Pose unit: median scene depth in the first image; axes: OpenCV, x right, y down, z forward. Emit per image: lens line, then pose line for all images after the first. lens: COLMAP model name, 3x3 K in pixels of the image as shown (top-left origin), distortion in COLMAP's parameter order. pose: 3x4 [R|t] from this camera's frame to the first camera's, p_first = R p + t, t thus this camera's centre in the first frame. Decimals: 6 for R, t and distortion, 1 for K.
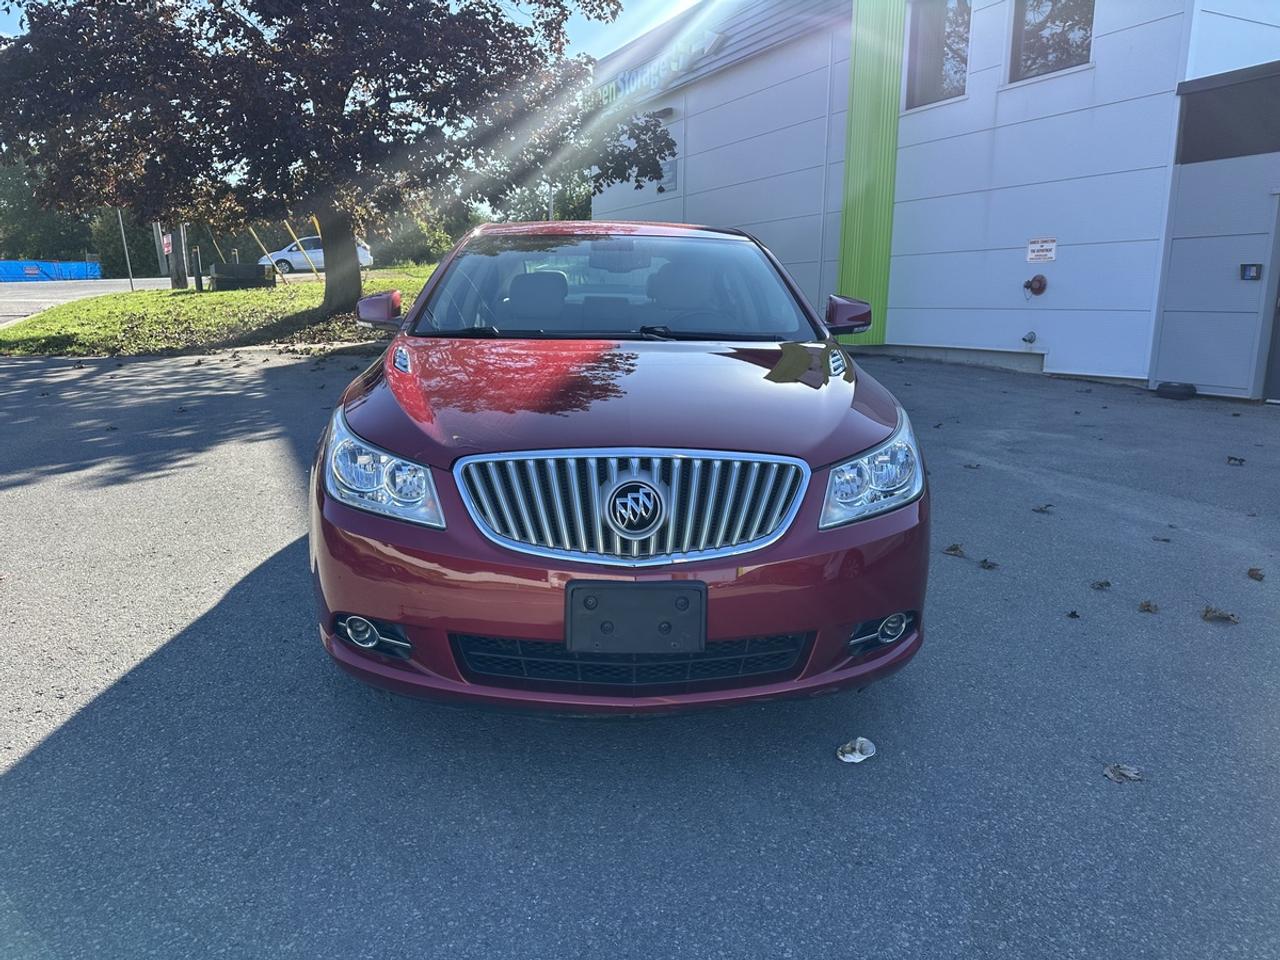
lens RADIAL K [[914.8, 0, 638.5], [0, 914.8, 473.8], [0, 0, 1]] dist [0.052047, -0.072972]
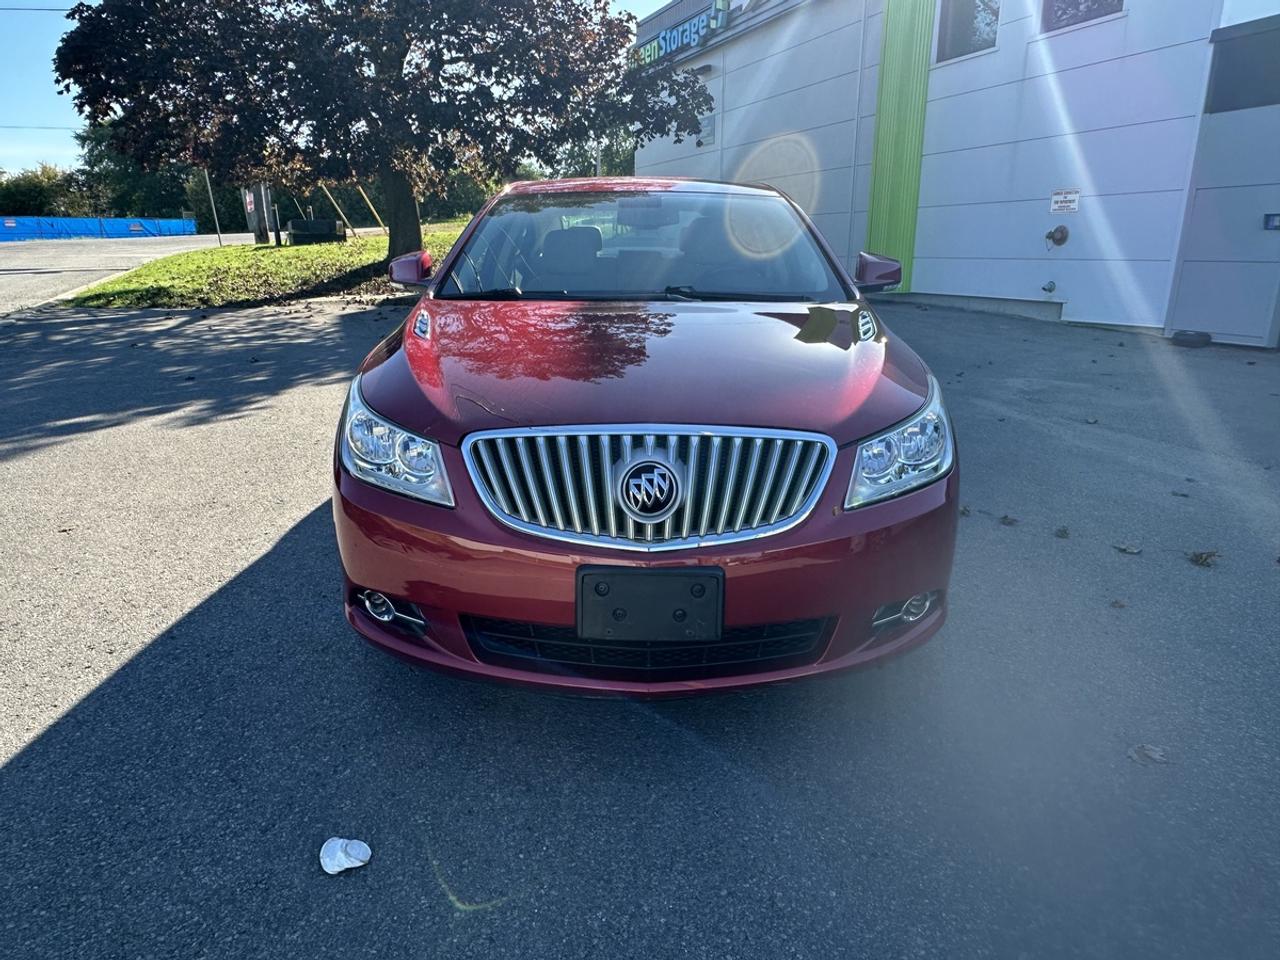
lens RADIAL K [[823.8, 0, 639.6], [0, 823.8, 485.4], [0, 0, 1]] dist [-0.020200, 0.018786]
pose [[0.998827, 0.007104, -0.047907, 0.019982], [-0.002583, 0.995589, 0.093785, -0.034854], [0.048362, -0.093551, 0.994439, 0.109865]]
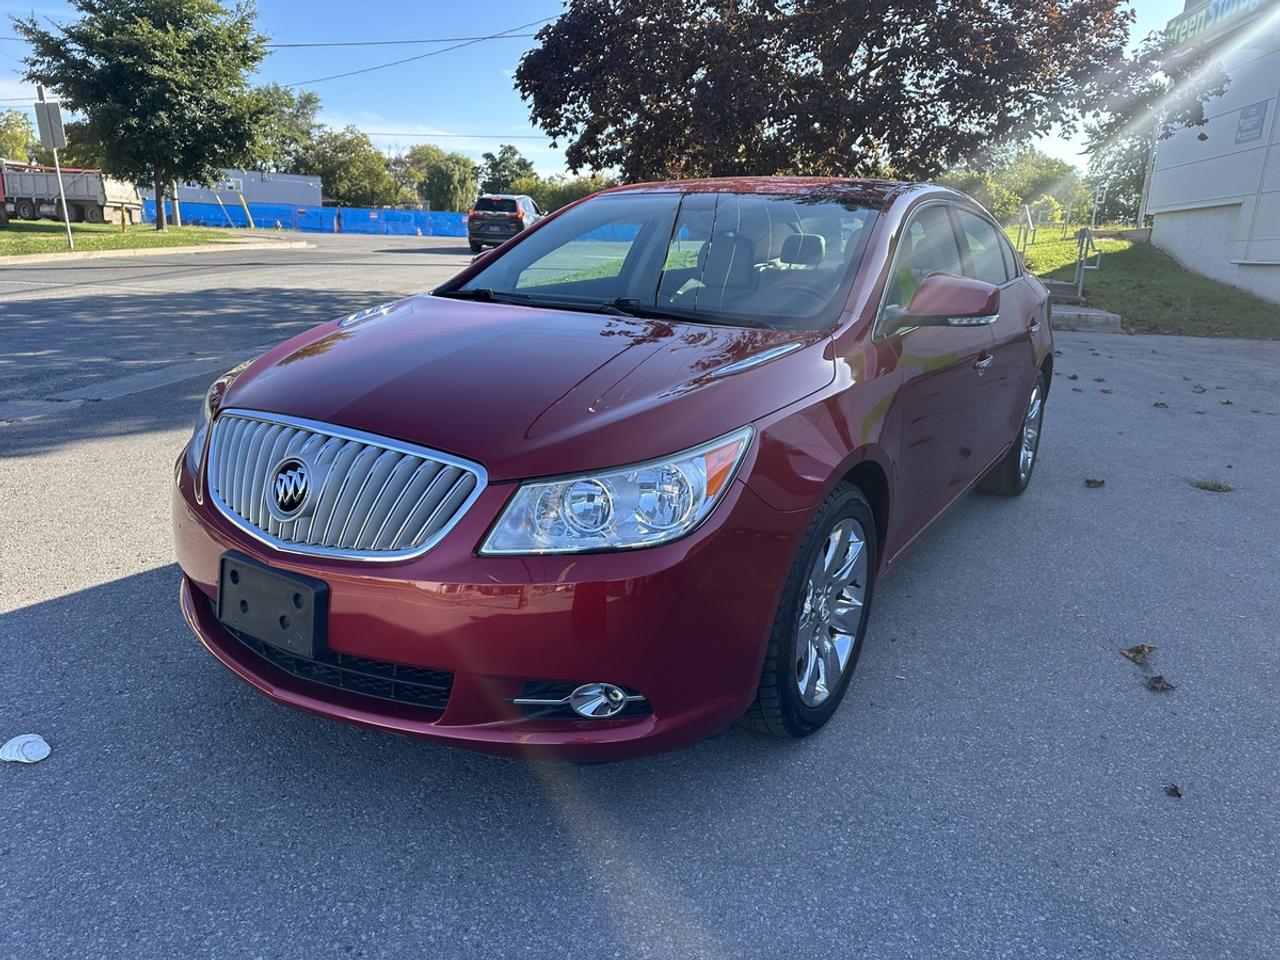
lens RADIAL K [[915.0, 0, 644.3], [0, 915.0, 486.0], [0, 0, 1]] dist [0.019379, -0.025728]
pose [[0.817954, 0.172190, -0.548910, 0.586688], [-0.145008, 0.985057, 0.092925, -0.074720], [0.556708, 0.003588, 0.830700, 0.317497]]
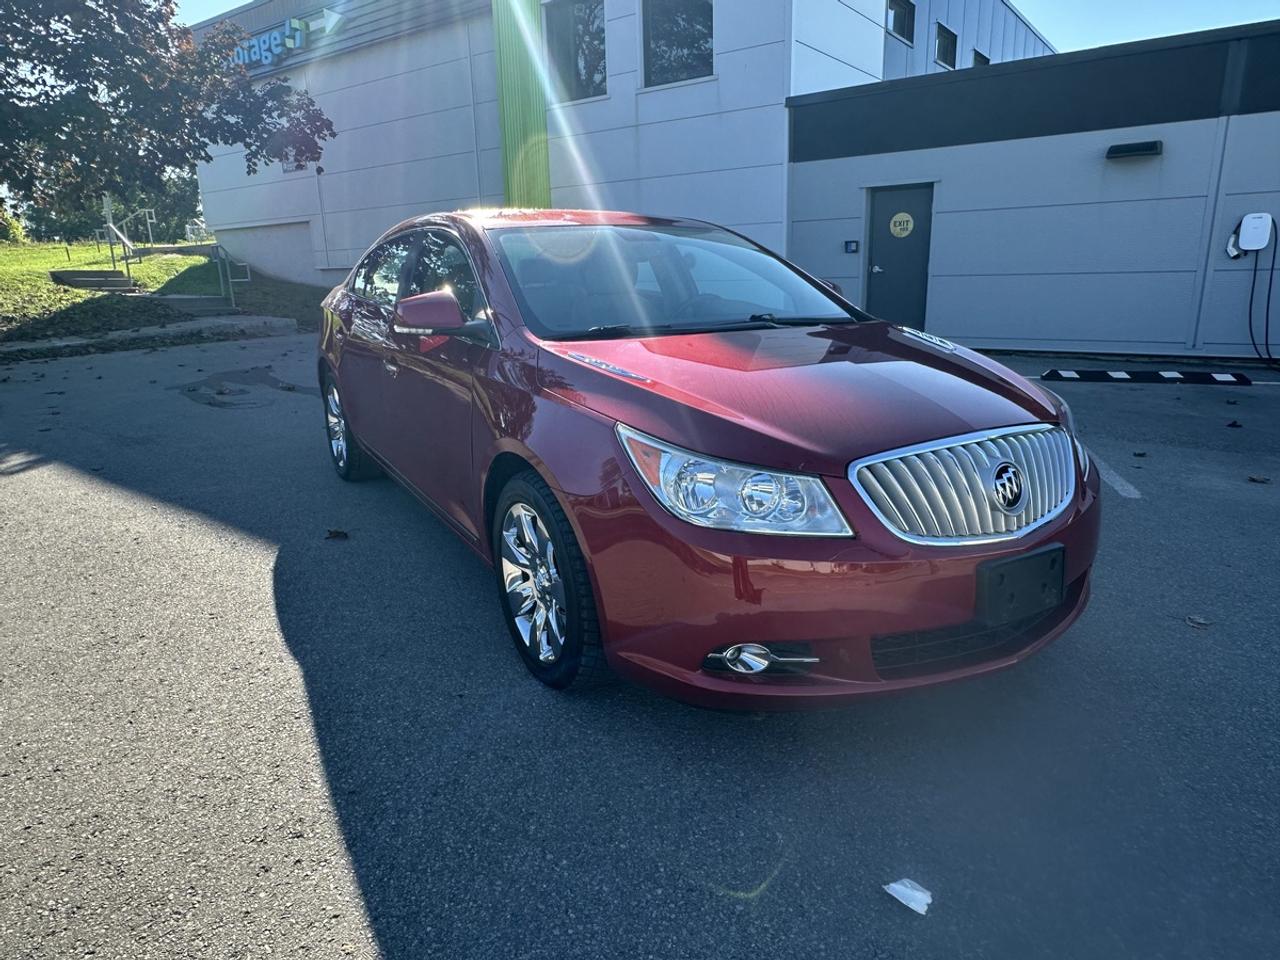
lens RADIAL K [[823.8, 0, 639.6], [0, 823.8, 485.4], [0, 0, 1]] dist [-0.020200, 0.018786]
pose [[0.878676, -0.149129, 0.453530, -0.617389], [0.119322, 0.988412, 0.093831, -0.080505], [-0.462268, -0.028331, 0.886288, 0.245412]]
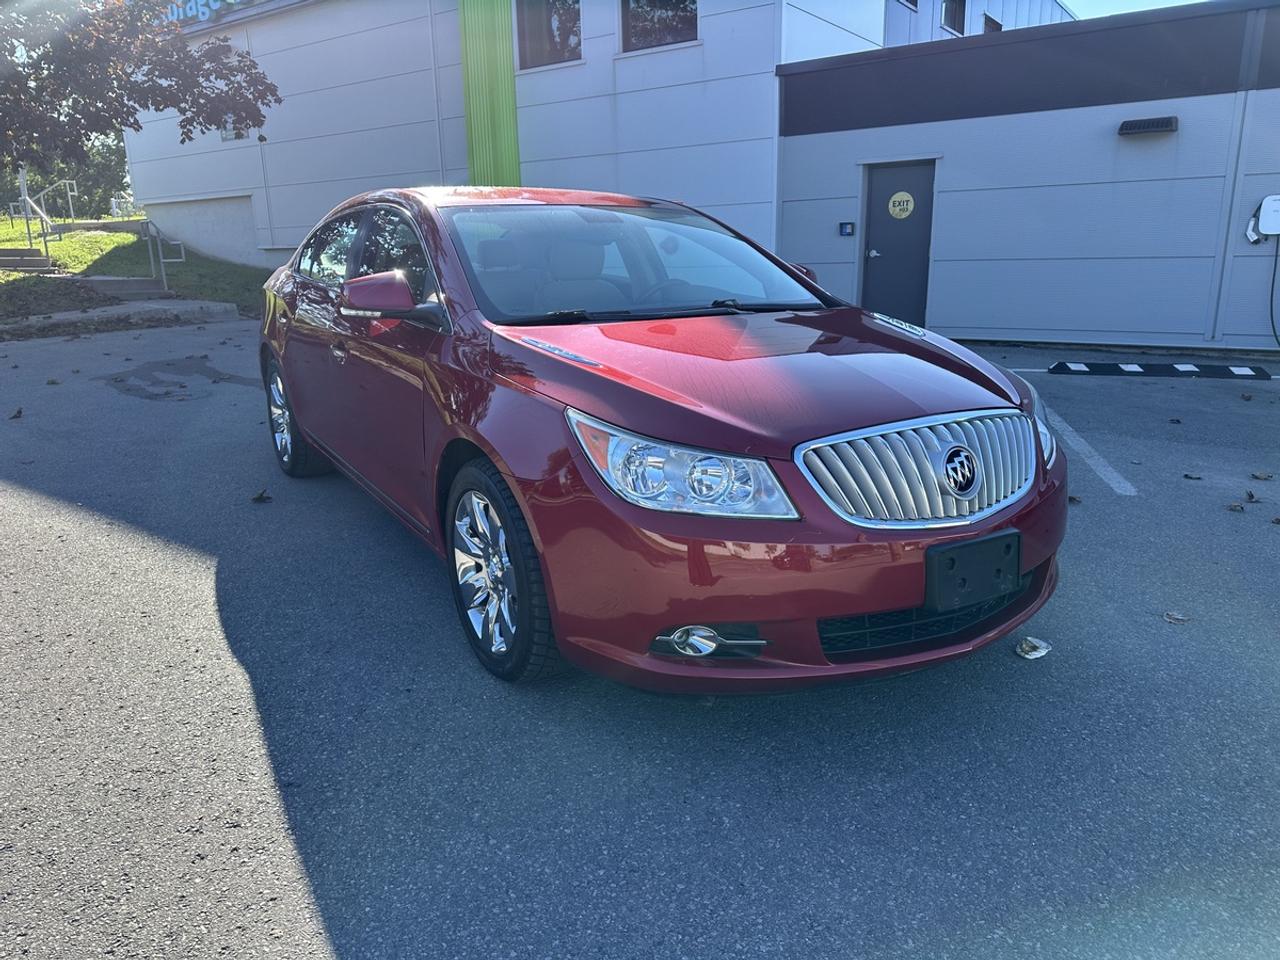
lens RADIAL K [[915.0, 0, 644.3], [0, 915.0, 486.0], [0, 0, 1]] dist [0.019379, -0.025728]
pose [[0.868336, -0.144786, 0.474372, -0.626356], [0.116493, 0.989224, 0.088686, -0.063095], [-0.482101, -0.021748, 0.875846, 0.166512]]
